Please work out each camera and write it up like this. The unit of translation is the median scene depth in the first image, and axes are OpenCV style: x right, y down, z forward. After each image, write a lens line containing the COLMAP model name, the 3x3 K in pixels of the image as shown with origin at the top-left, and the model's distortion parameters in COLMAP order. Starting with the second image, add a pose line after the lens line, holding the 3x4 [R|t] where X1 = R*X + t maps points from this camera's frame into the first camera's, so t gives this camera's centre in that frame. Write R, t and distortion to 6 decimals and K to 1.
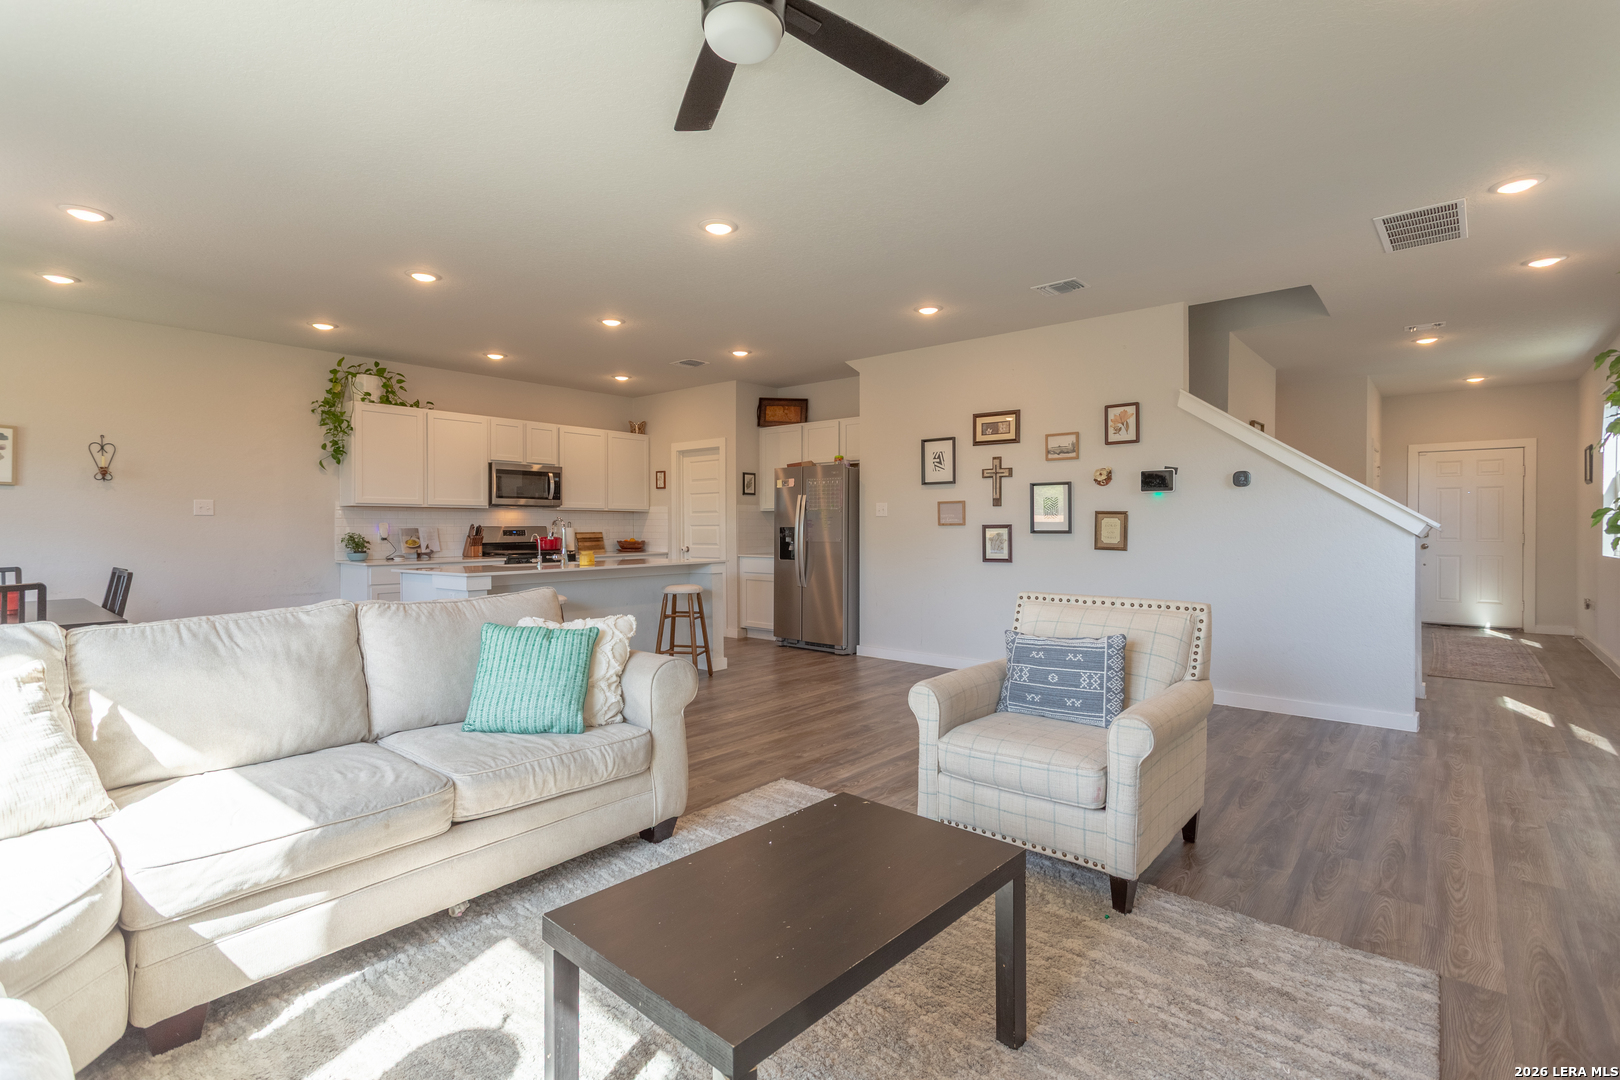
lens RADIAL K [[760.5, 0, 811.4], [0, 760.5, 529.3], [0, 0, 1]] dist [0.003277, 0.001035]
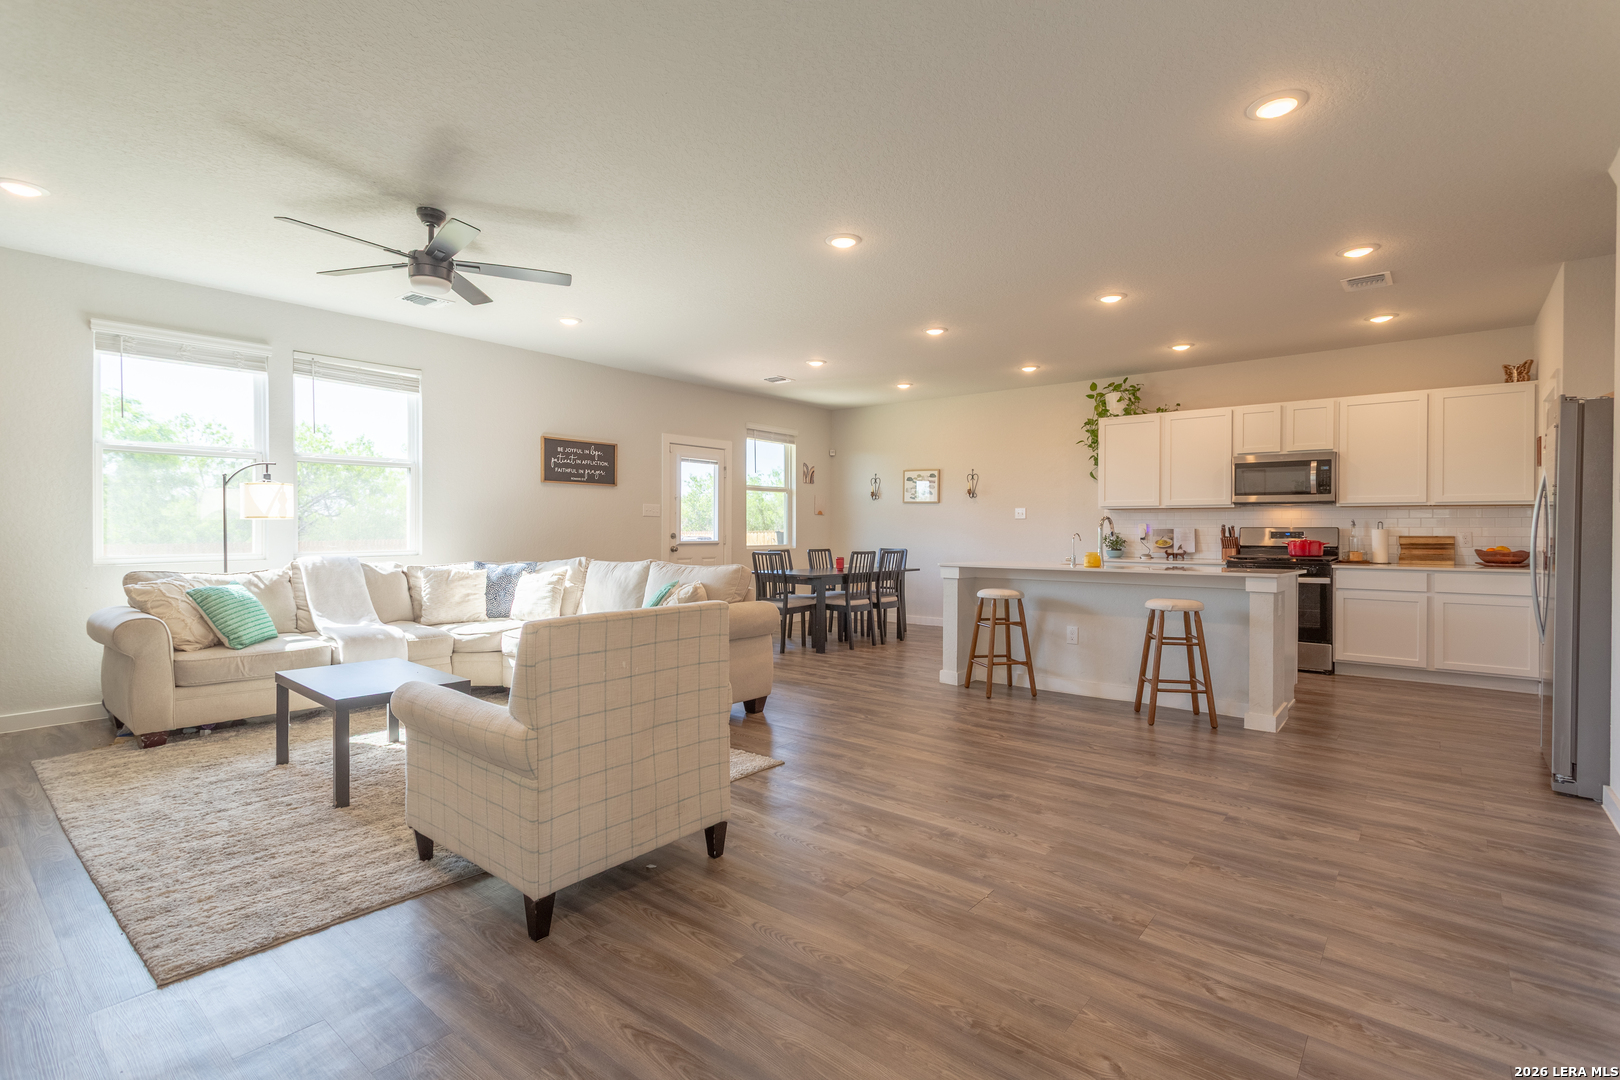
lens RADIAL K [[760.5, 0, 813.1], [0, 760.5, 534.0], [0, 0, 1]] dist [0.003277, 0.001035]
pose [[0.014221, 0.007386, -0.999872, 0.533593], [-0.008705, 0.999936, 0.007262, 0.002200], [0.999861, 0.008601, 0.014284, 0.536679]]
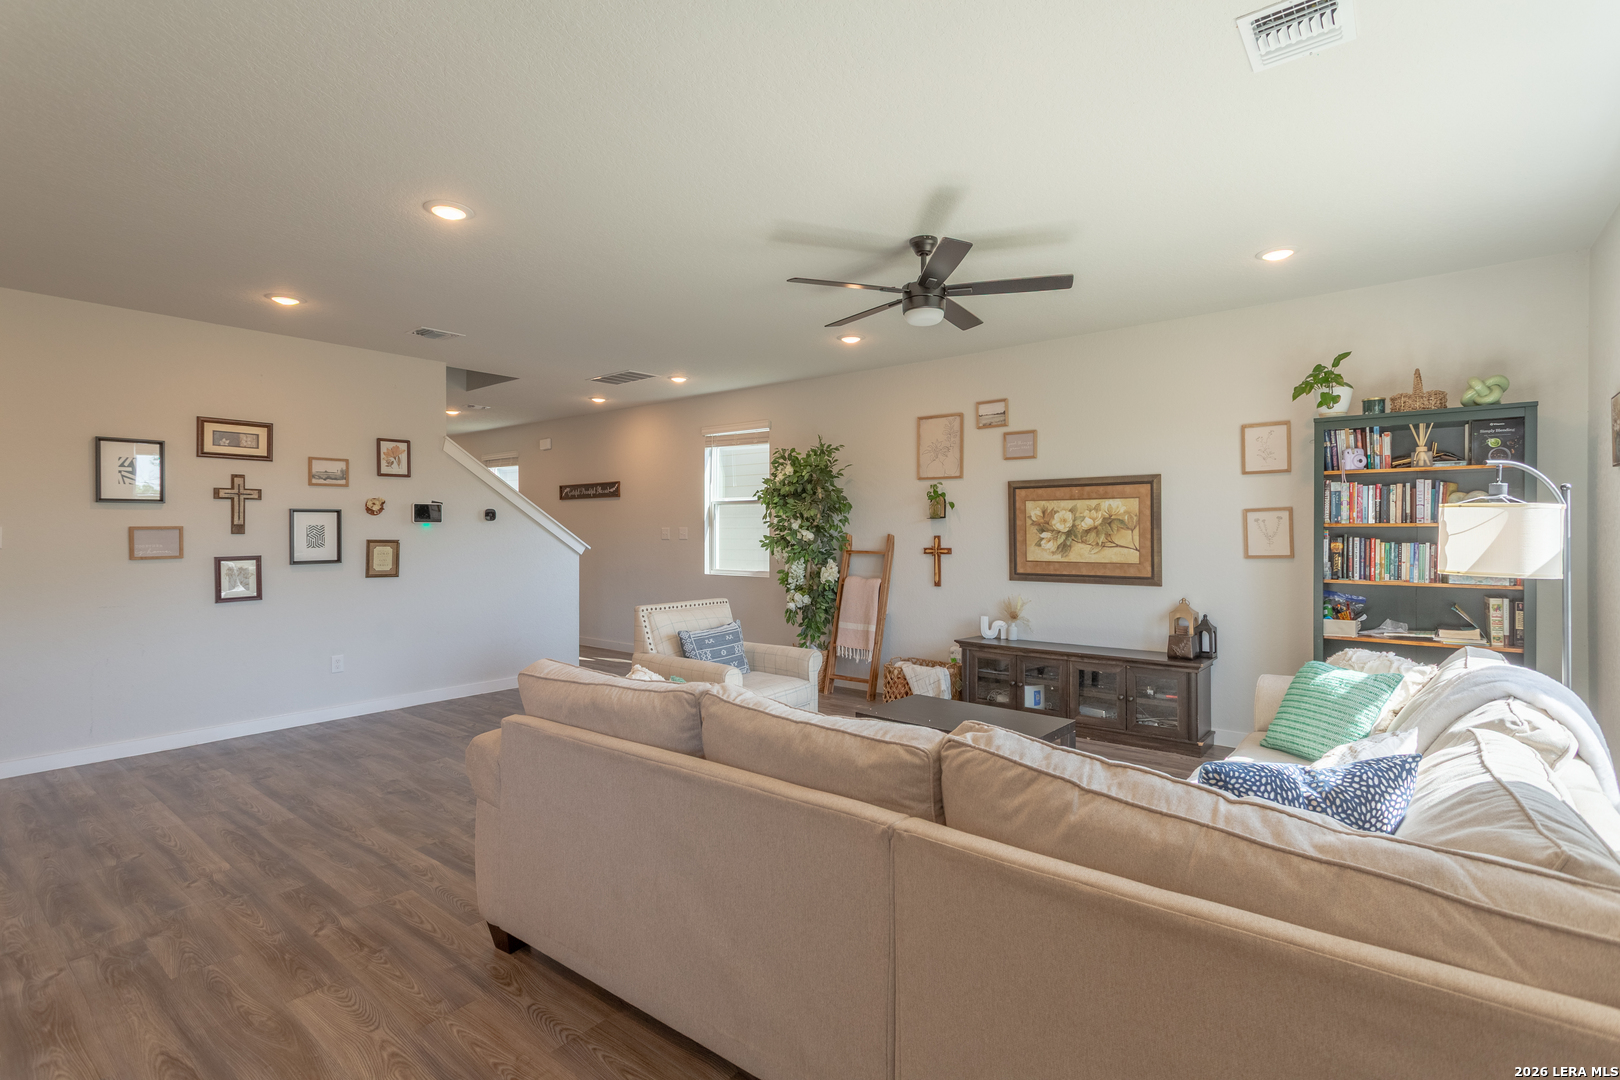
lens RADIAL K [[760.5, 0, 813.1], [0, 760.5, 530.5], [0, 0, 1]] dist [0.003277, 0.001035]
pose [[-0.021010, -0.000393, 0.999779, -0.544926], [0.008571, 0.999963, 0.000573, -0.026394], [-0.999743, 0.008582, -0.021006, 0.353876]]
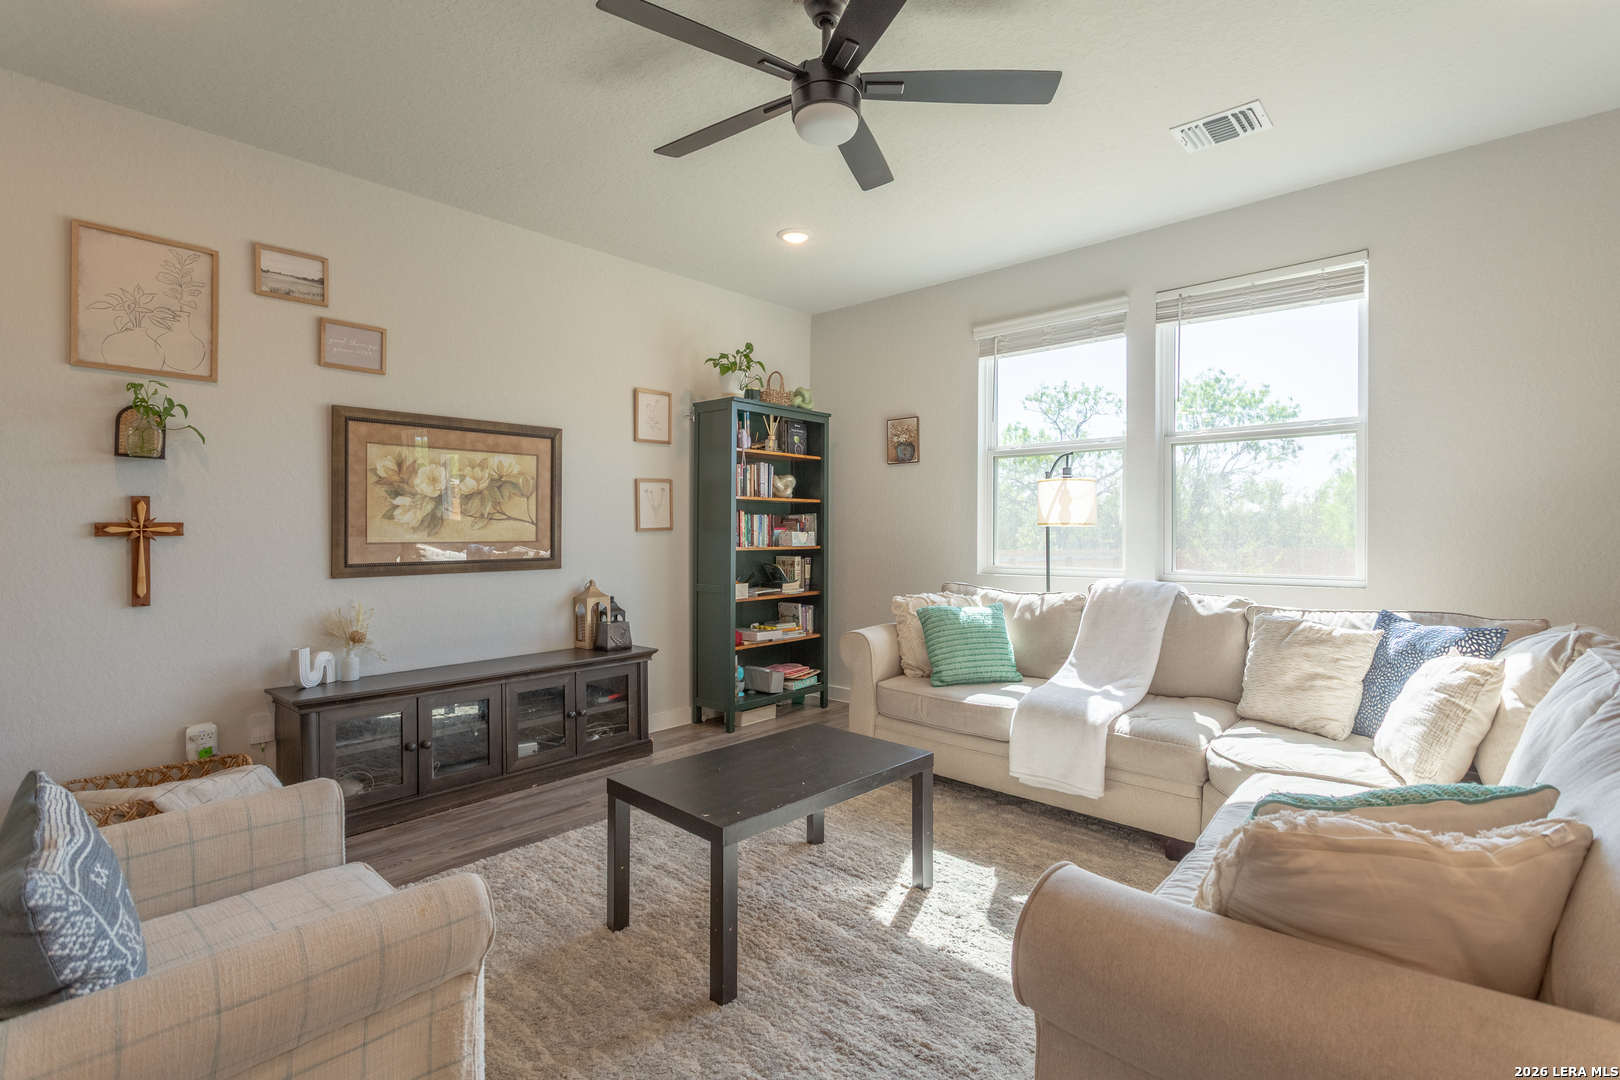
lens RADIAL K [[760.5, 0, 812.3], [0, 760.5, 529.1], [0, 0, 1]] dist [0.003277, 0.001035]
pose [[-0.999428, -0.000762, 0.033797, -0.028609], [-0.000517, 0.999973, 0.007266, -0.003882], [-0.033802, 0.007244, -0.999402, 0.588940]]
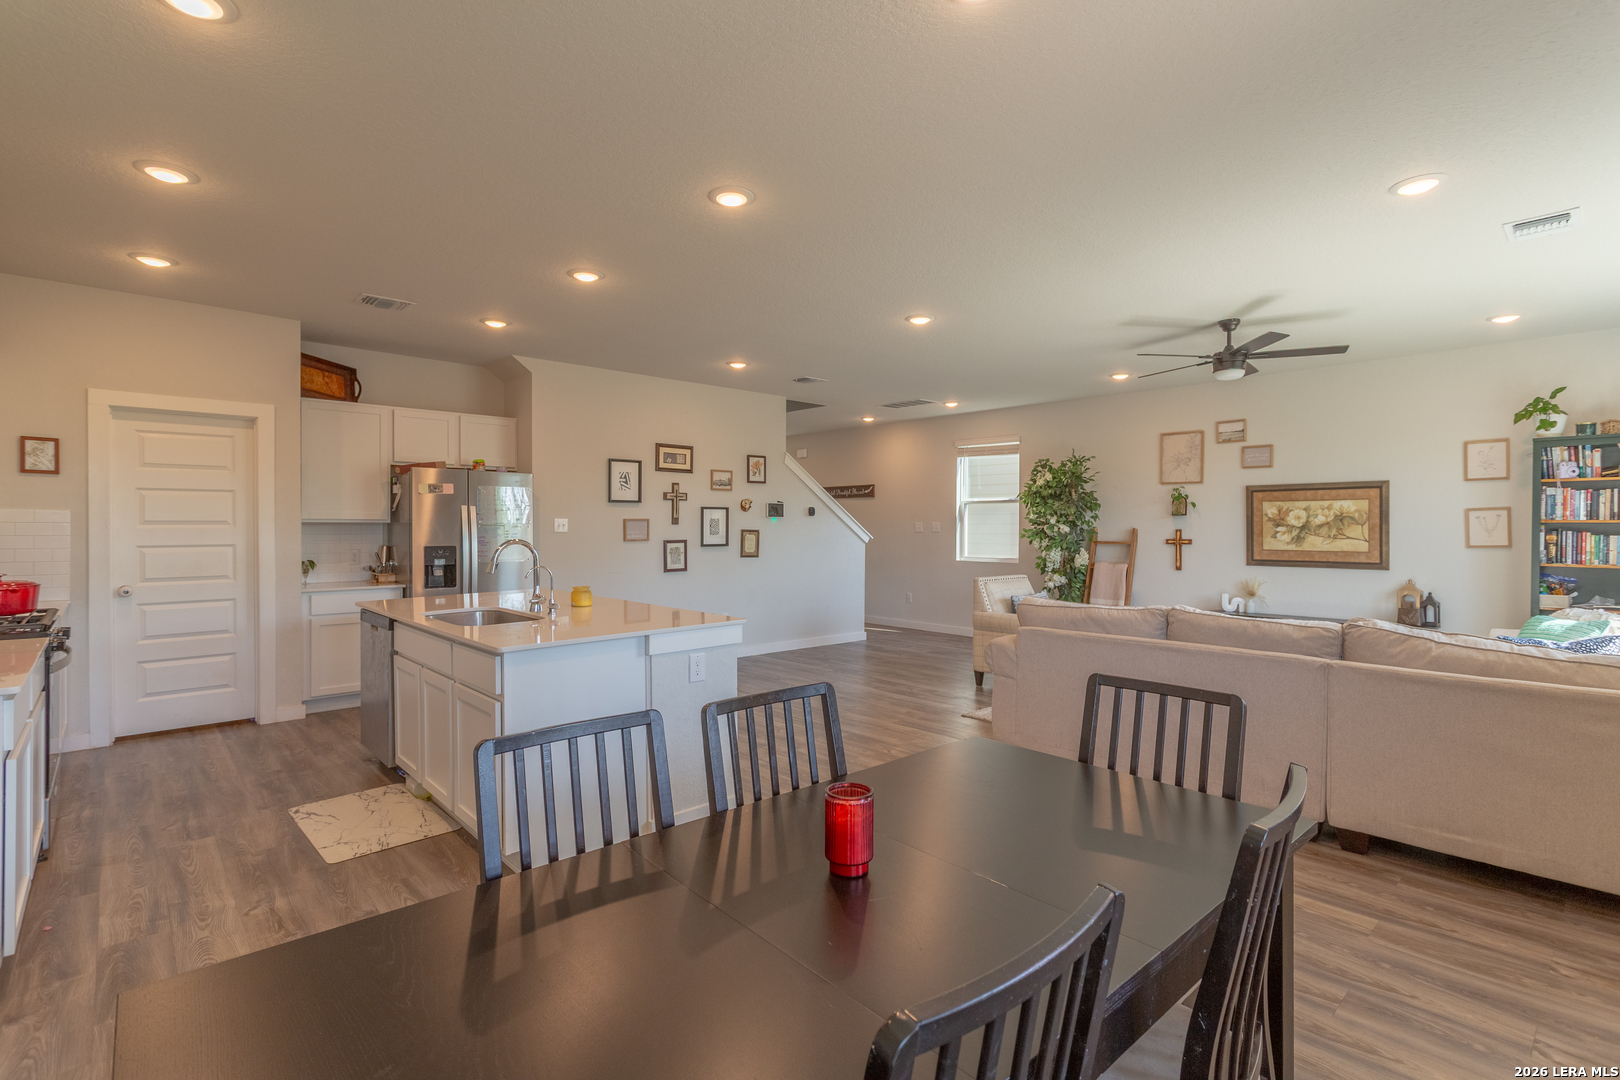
lens RADIAL K [[760.5, 0, 812.6], [0, 760.5, 530.3], [0, 0, 1]] dist [0.003277, 0.001035]
pose [[0.126941, -0.003110, 0.991905, -0.821254], [0.002523, 0.999993, 0.002812, -0.021658], [-0.991907, 0.002145, 0.126948, 0.577984]]
